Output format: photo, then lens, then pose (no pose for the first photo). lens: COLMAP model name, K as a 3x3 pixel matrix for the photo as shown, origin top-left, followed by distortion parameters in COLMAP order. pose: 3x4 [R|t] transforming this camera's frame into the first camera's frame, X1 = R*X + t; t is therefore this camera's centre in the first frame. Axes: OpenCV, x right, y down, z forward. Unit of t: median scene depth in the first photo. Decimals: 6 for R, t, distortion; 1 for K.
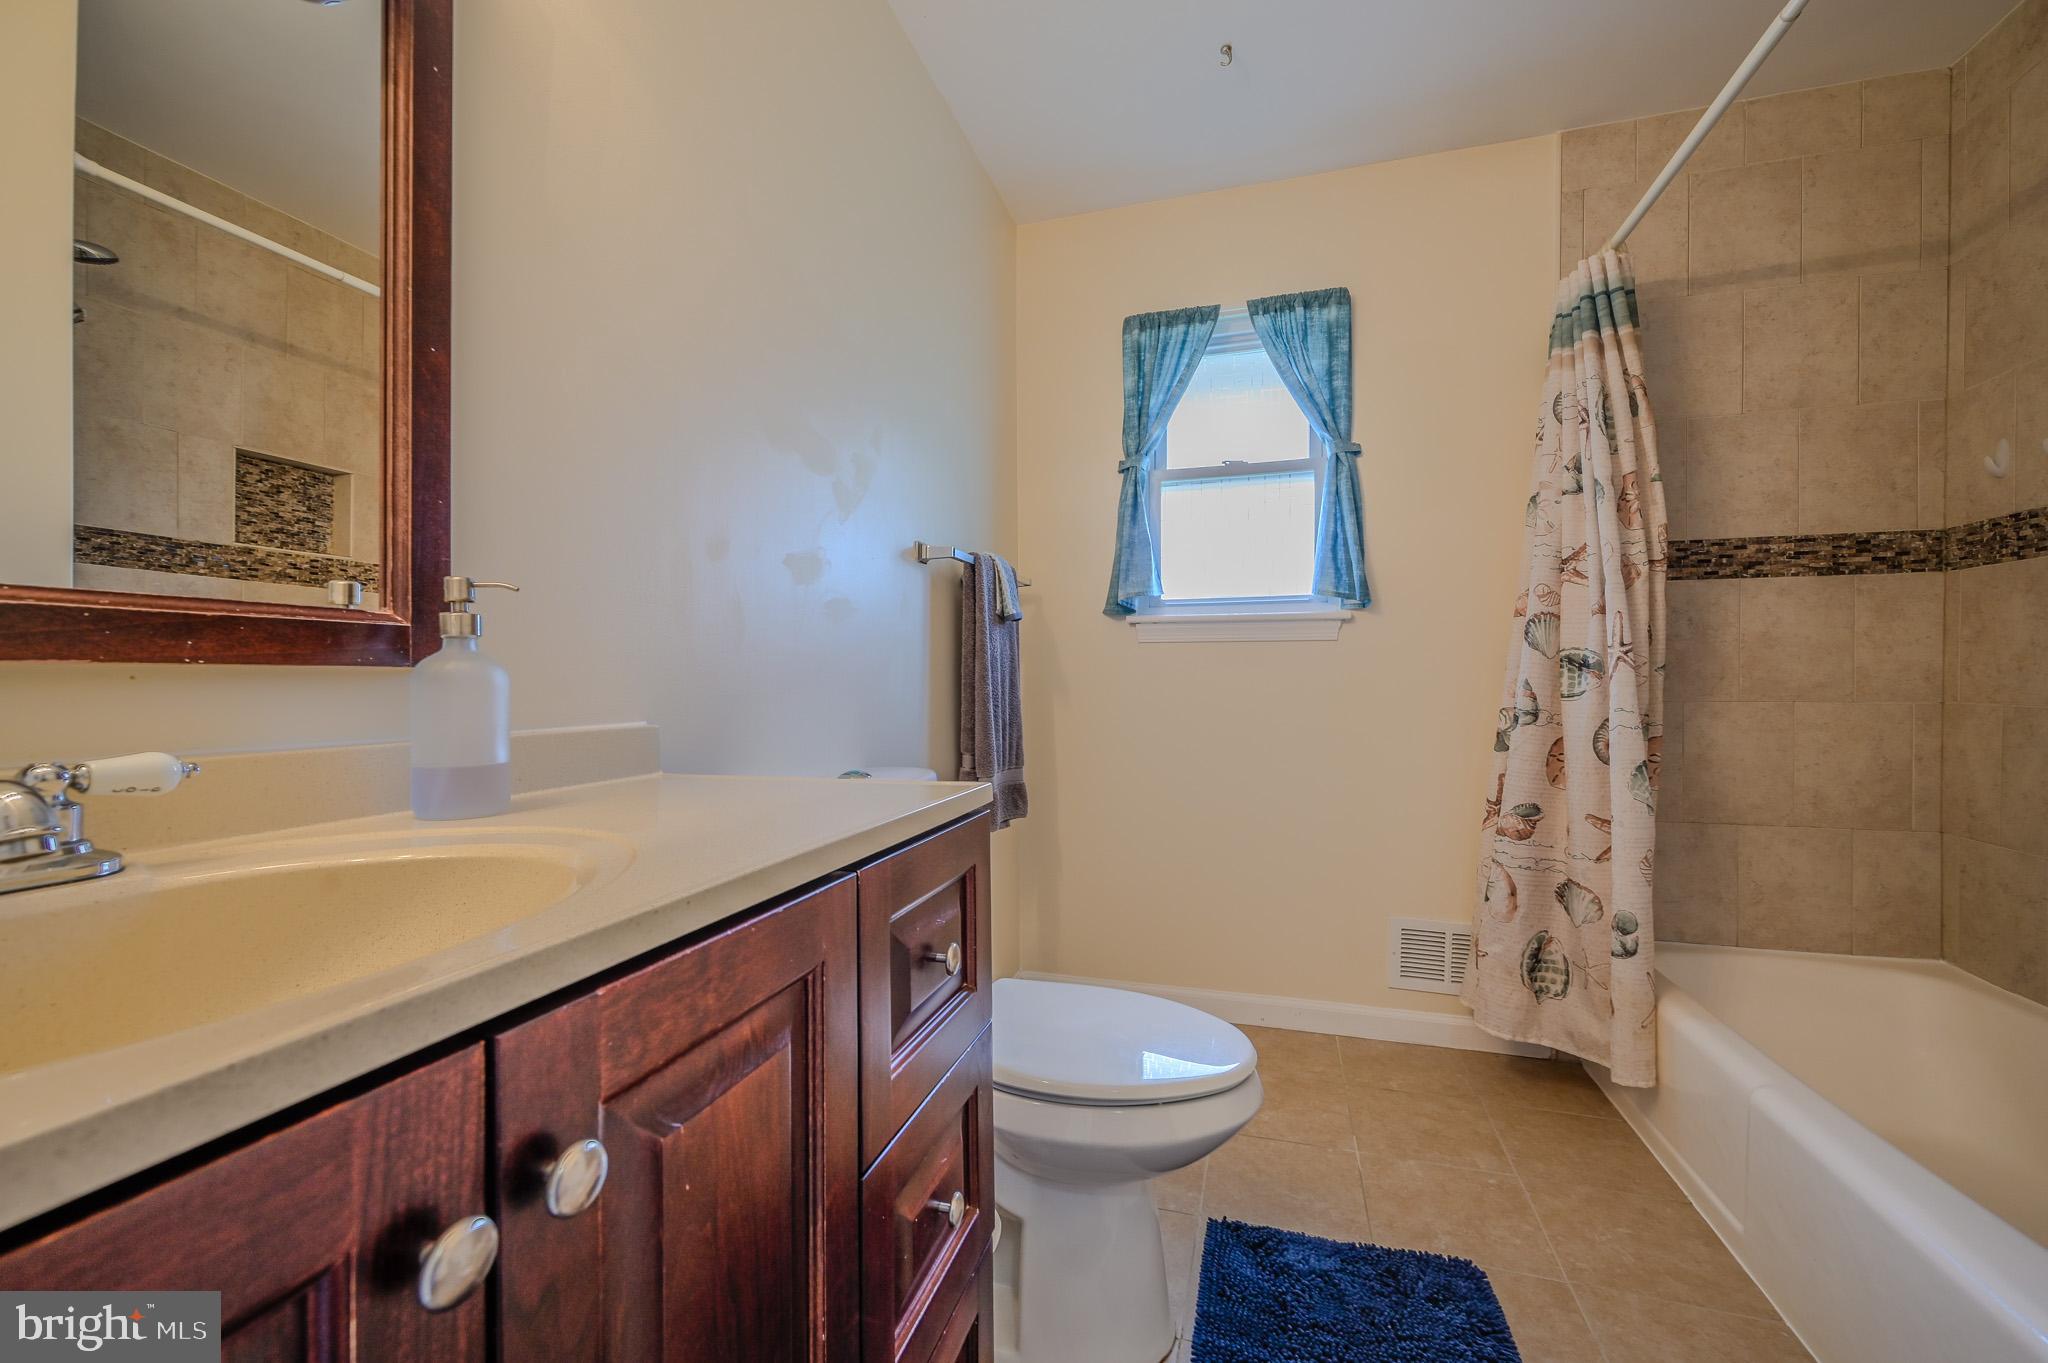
lens RADIAL K [[809.8, 0, 1022.1], [0, 809.8, 675.1], [0, 0, 1]] dist [-0.001524, 0.000172]
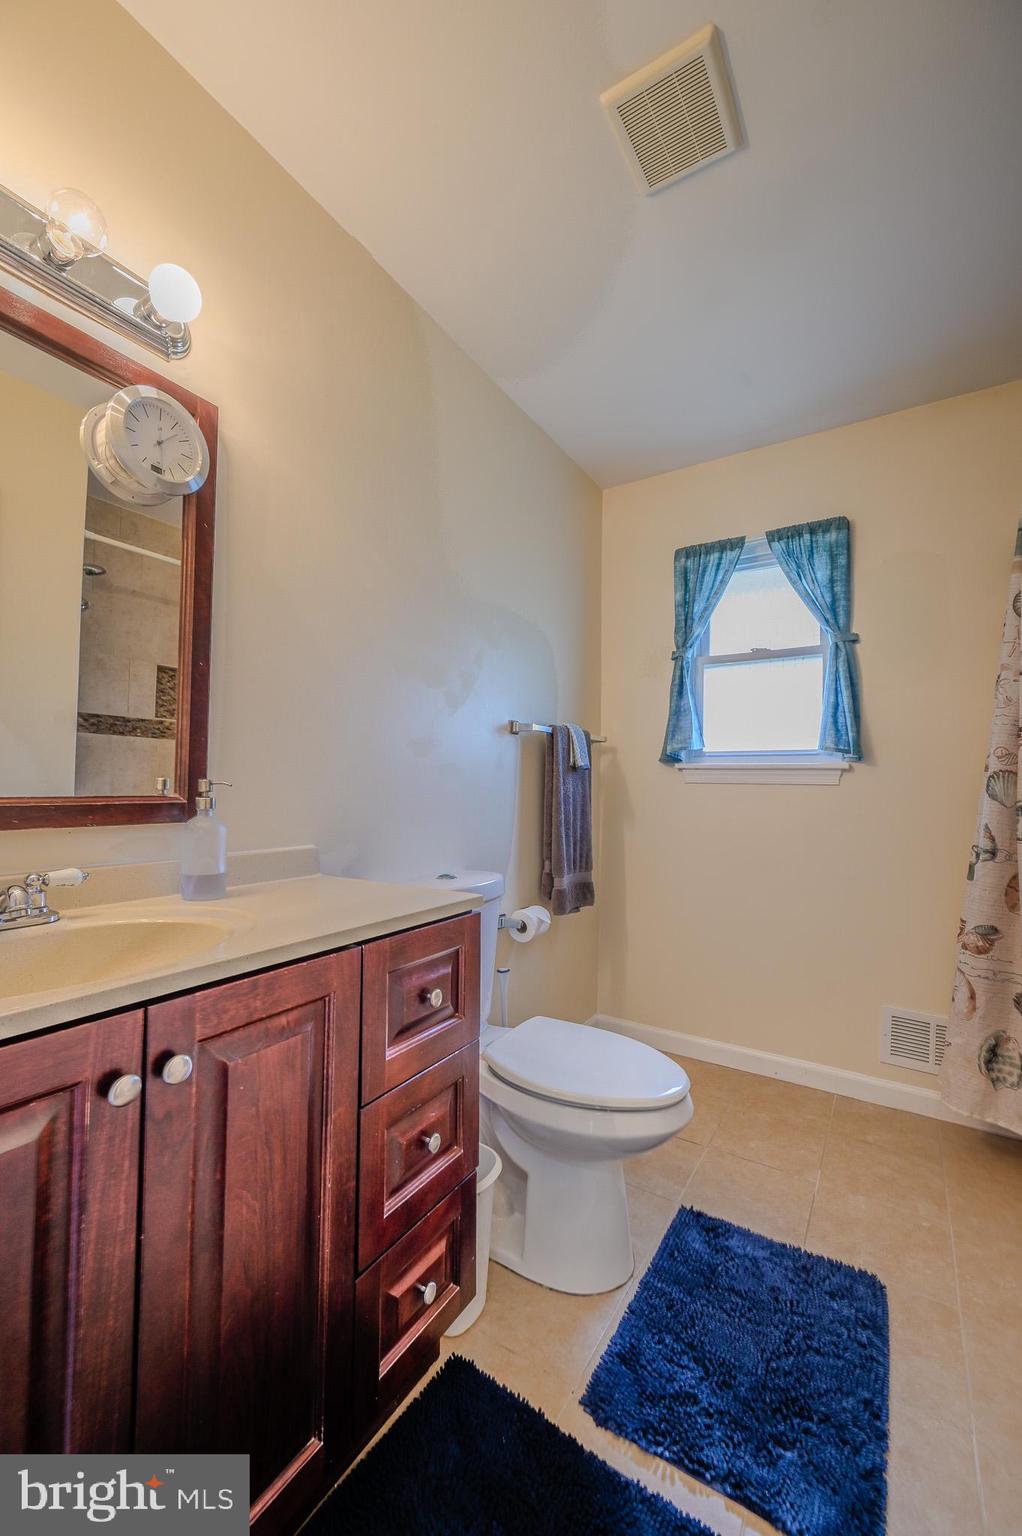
lens RADIAL K [[607.4, 0, 503.5], [0, 607.4, 765.2], [0, 0, 1]] dist [-0.001524, 0.000172]
pose [[0.963273, 0.007973, -0.268406, 0.225563], [-0.015839, 0.999506, -0.027154, -0.067836], [0.268057, 0.030408, 0.962923, -0.136486]]
